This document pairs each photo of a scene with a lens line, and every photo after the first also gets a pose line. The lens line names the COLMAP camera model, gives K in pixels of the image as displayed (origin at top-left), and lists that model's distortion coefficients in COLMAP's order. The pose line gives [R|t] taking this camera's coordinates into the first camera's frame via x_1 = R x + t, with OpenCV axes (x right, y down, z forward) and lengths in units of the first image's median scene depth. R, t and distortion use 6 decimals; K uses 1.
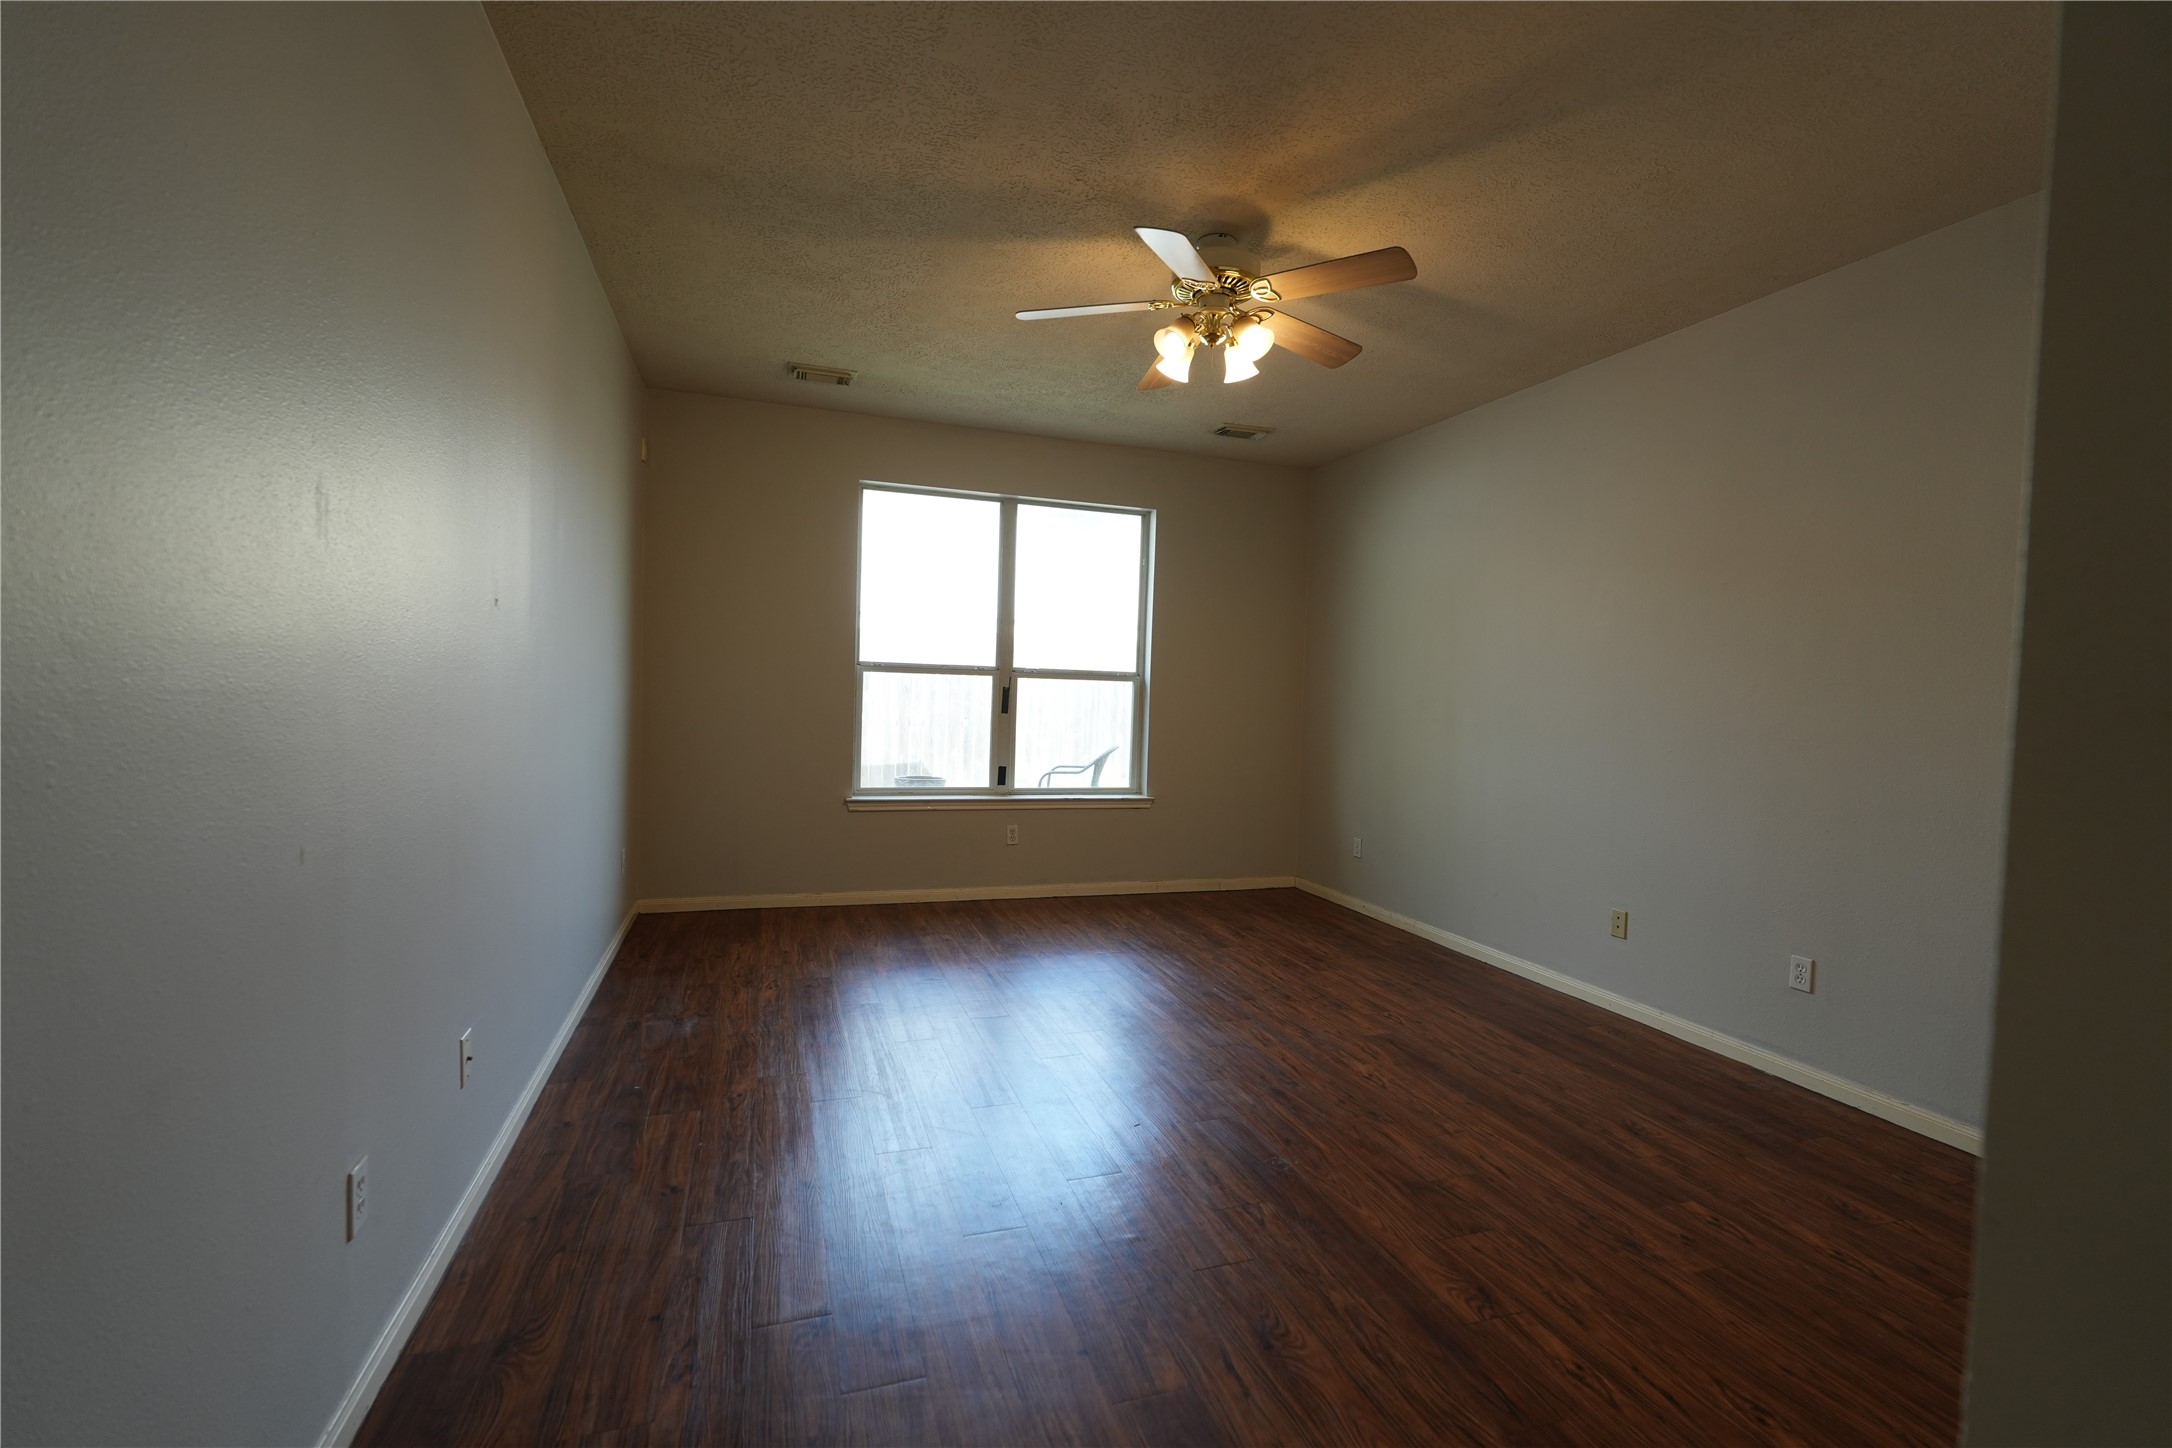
lens RADIAL K [[944.9, 0, 1088.1], [0, 944.9, 710.4], [0, 0, 1]] dist [0.000335, 0.000604]
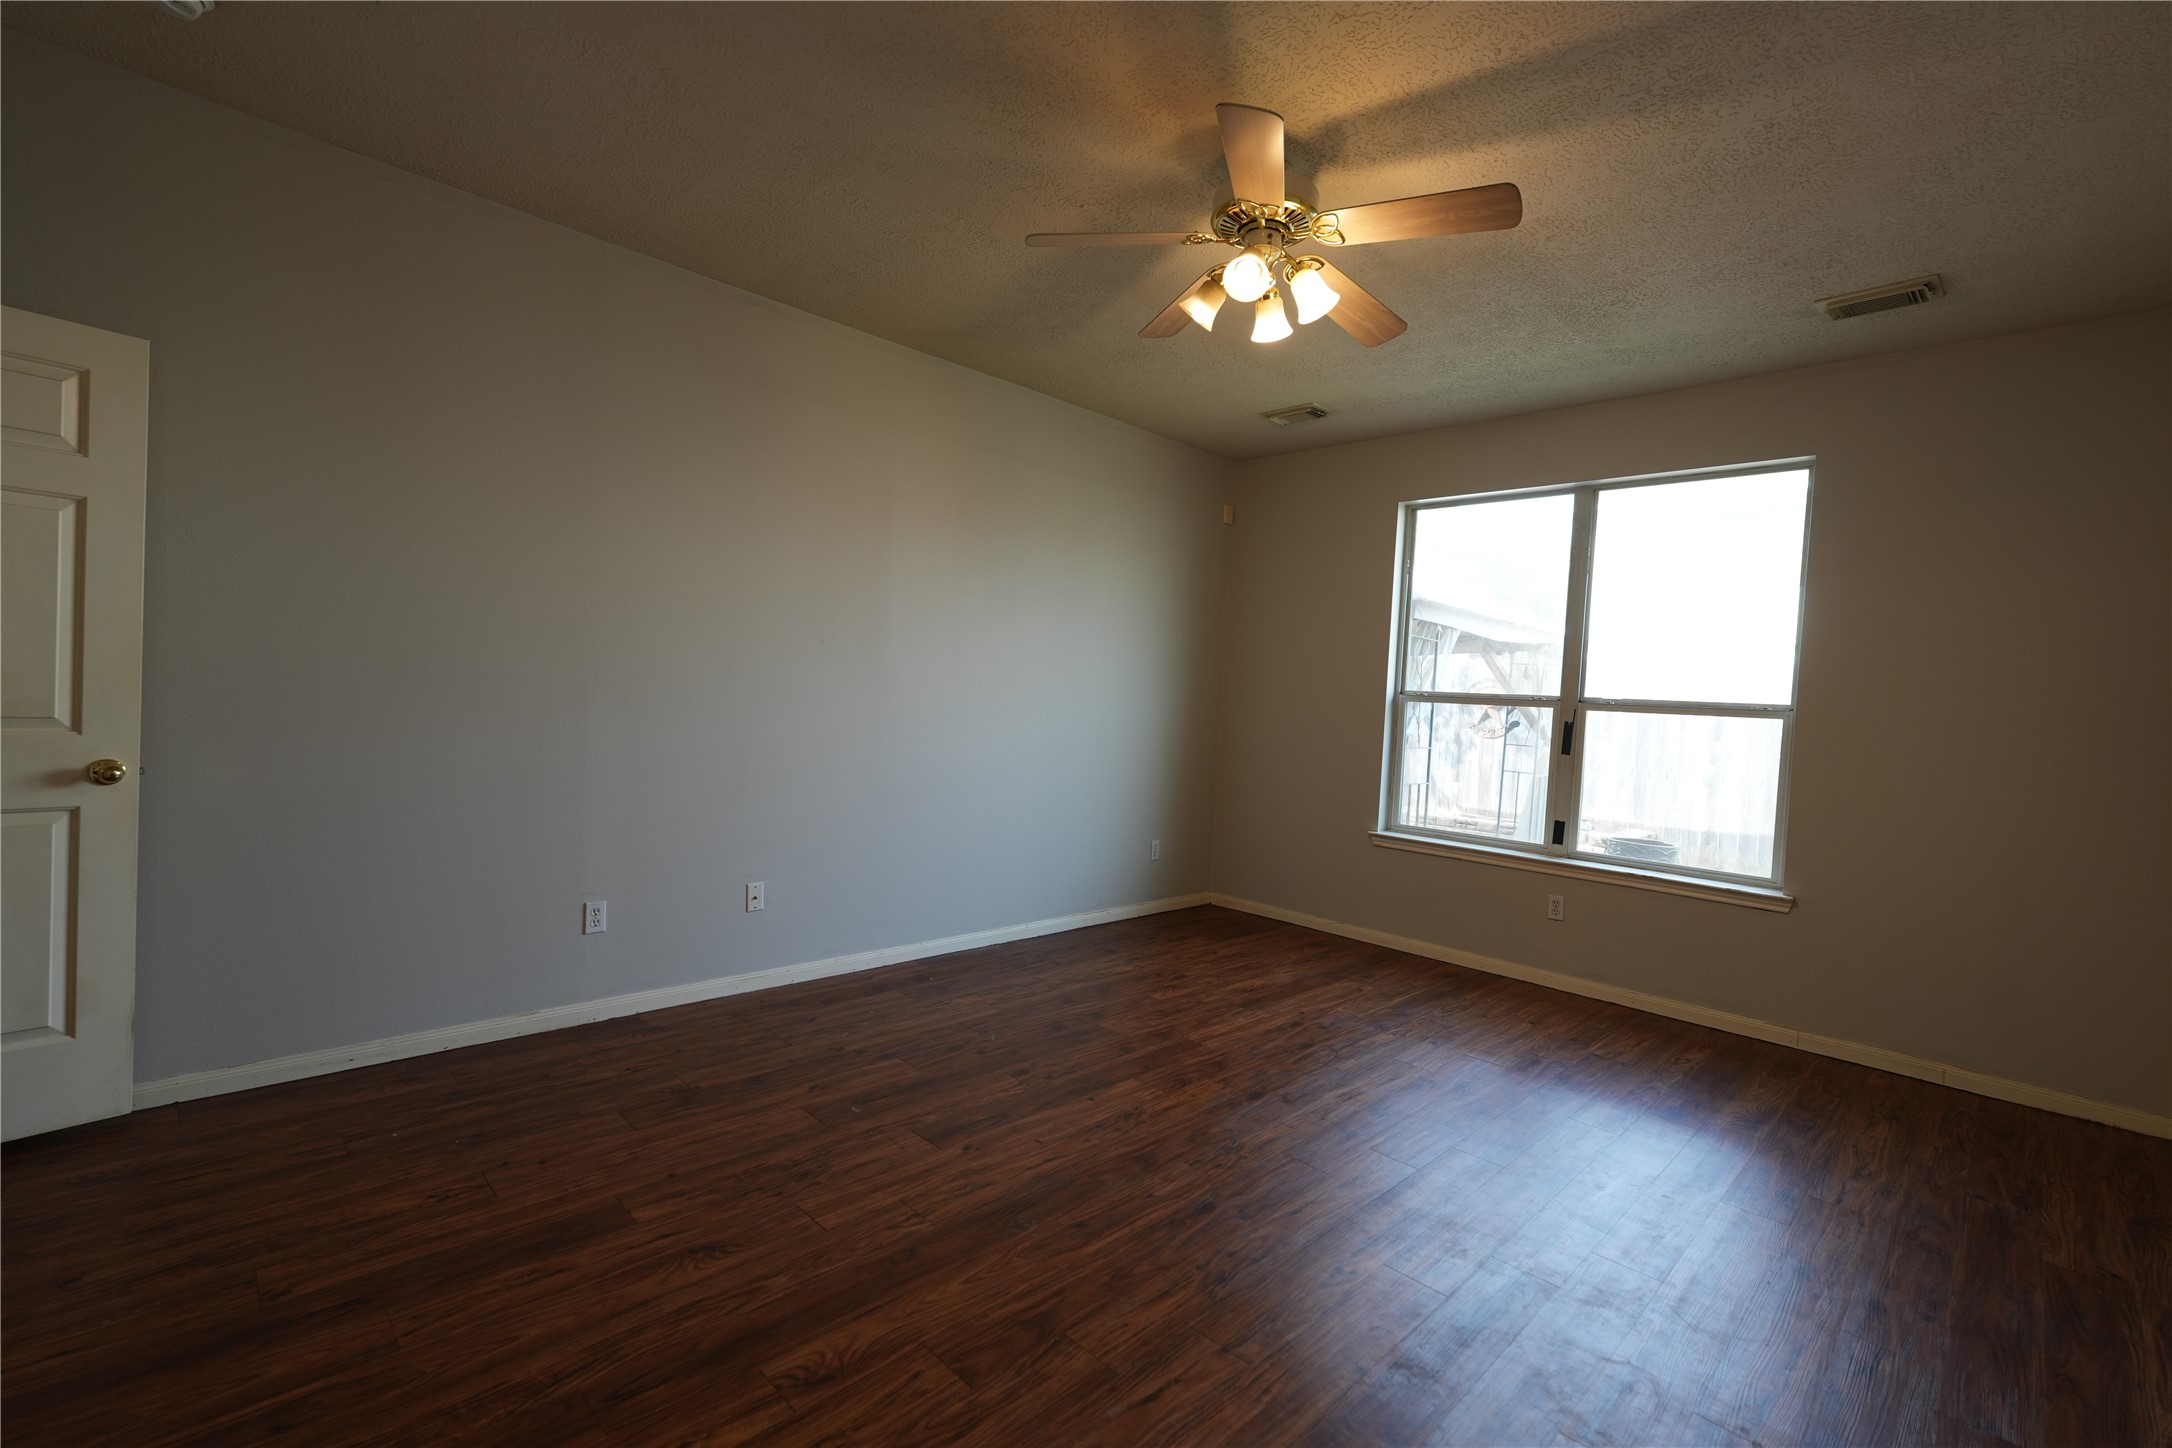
lens RADIAL K [[944.9, 0, 1085.7], [0, 944.9, 711.2], [0, 0, 1]] dist [0.000335, 0.000604]
pose [[0.437202, 0.006474, -0.899340, 0.665646], [-0.059205, 0.998012, -0.021597, 0.011201], [0.897413, 0.062688, 0.436716, 0.417493]]
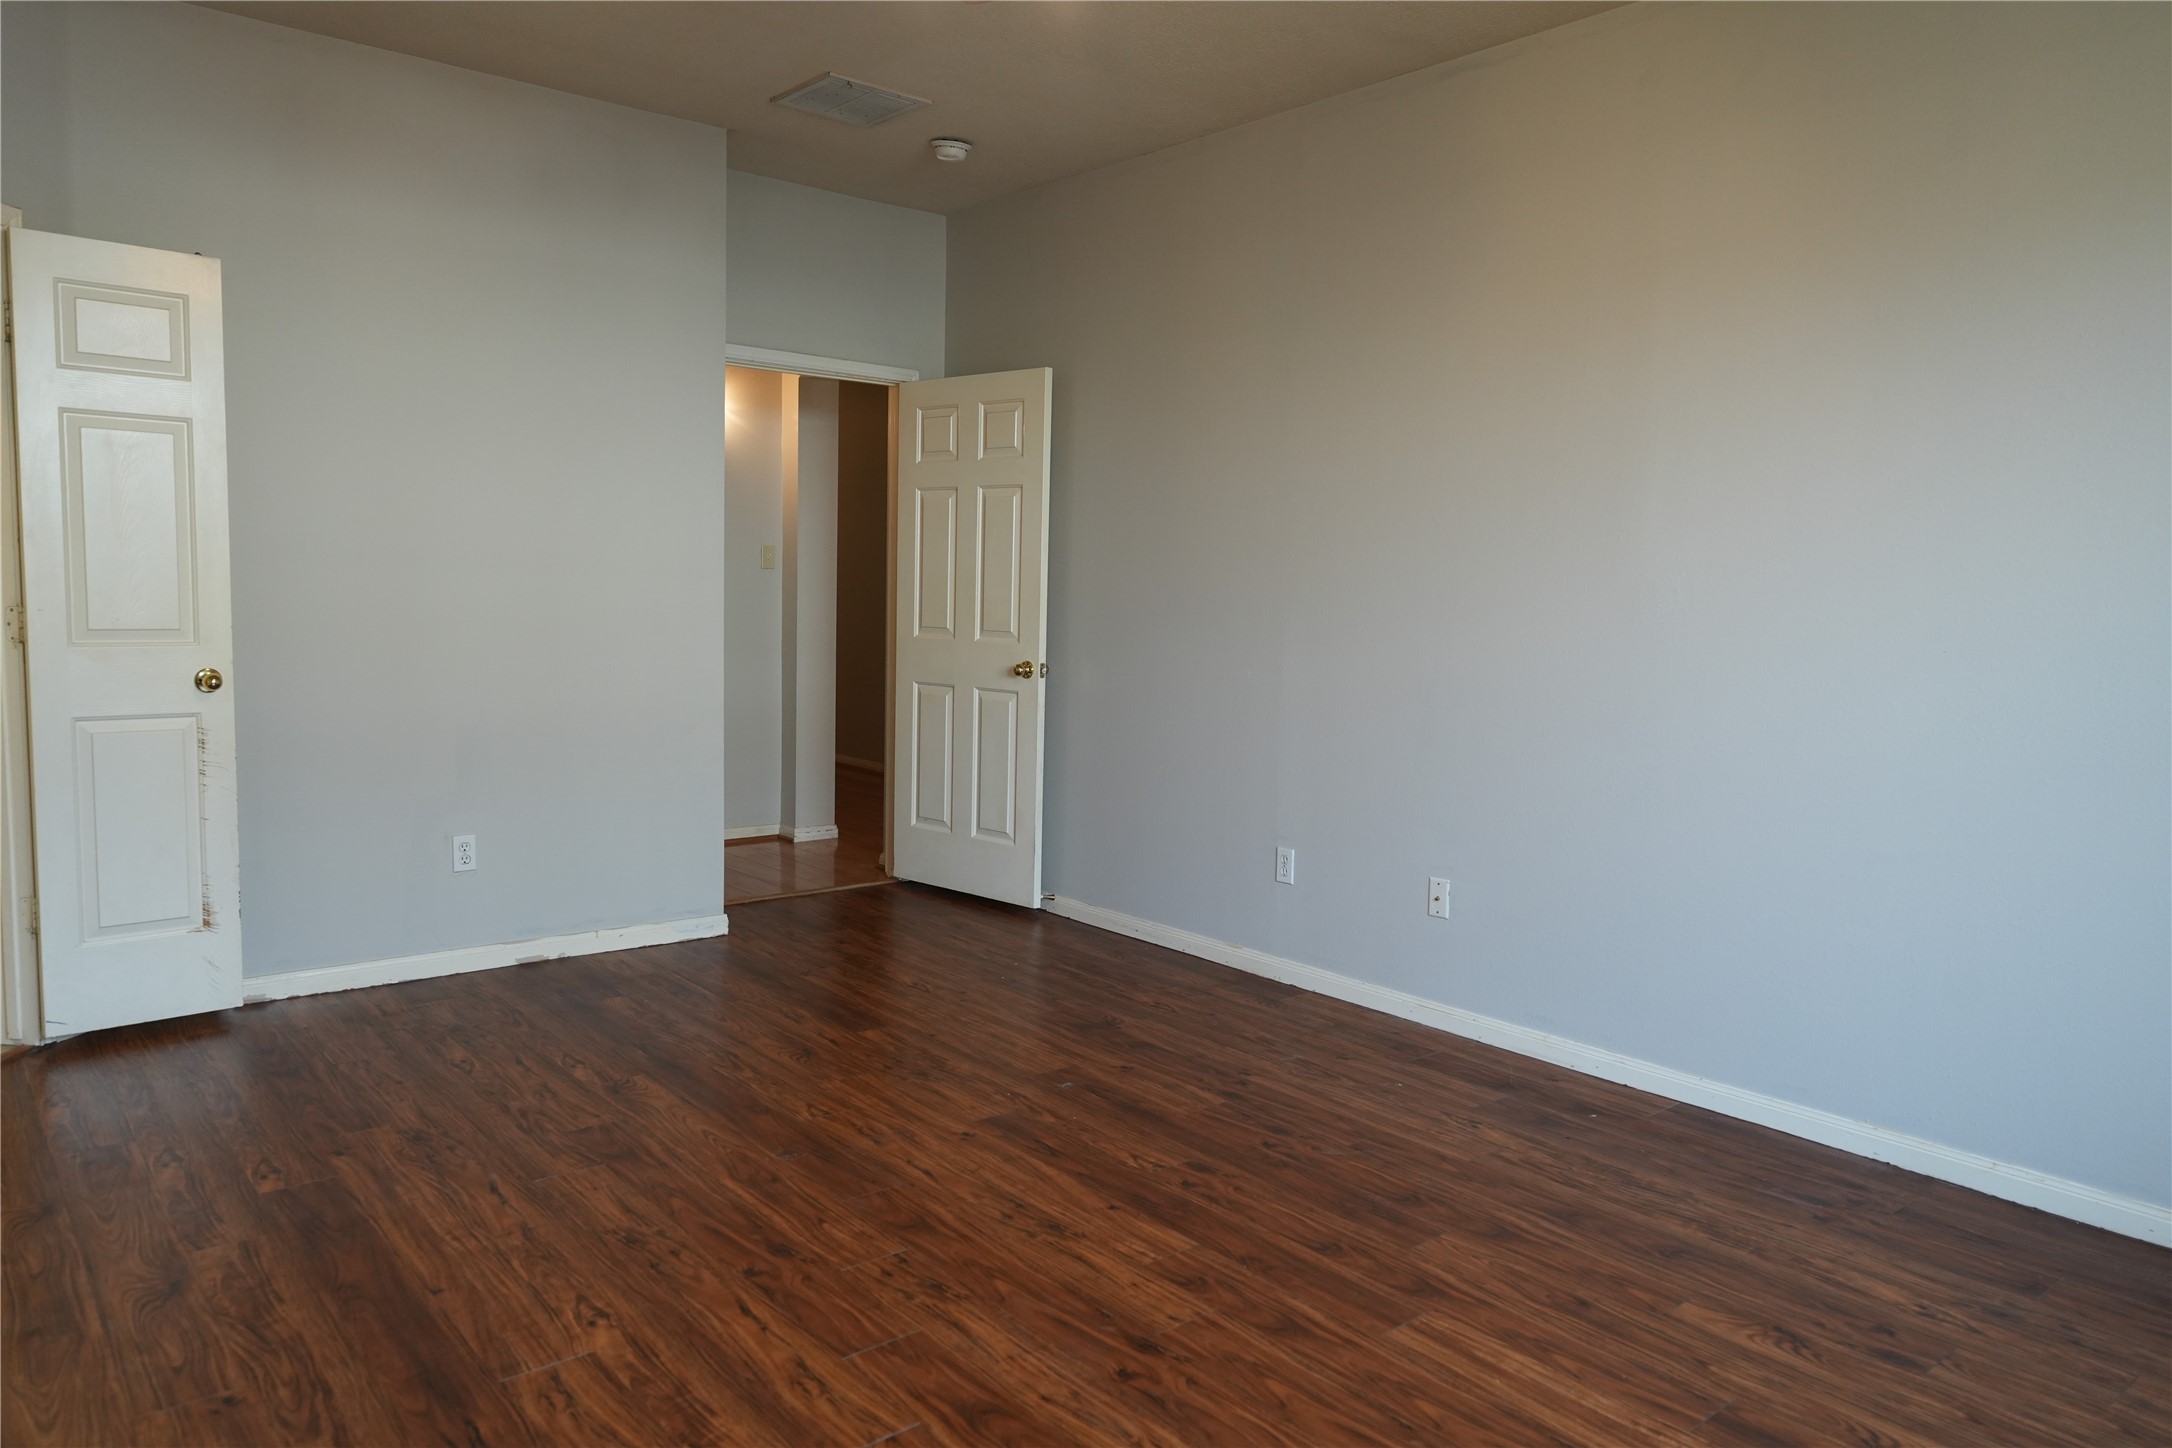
lens RADIAL K [[1465.3, 0, 1084.6], [0, 1465.3, 730.9], [0, 0, 1]] dist [0.002098, 0.002719]
pose [[-0.932721, -0.019716, -0.360061, 0.278508], [-0.063455, 0.991897, 0.110065, -0.023732], [0.354973, 0.125508, -0.926413, 1.447463]]
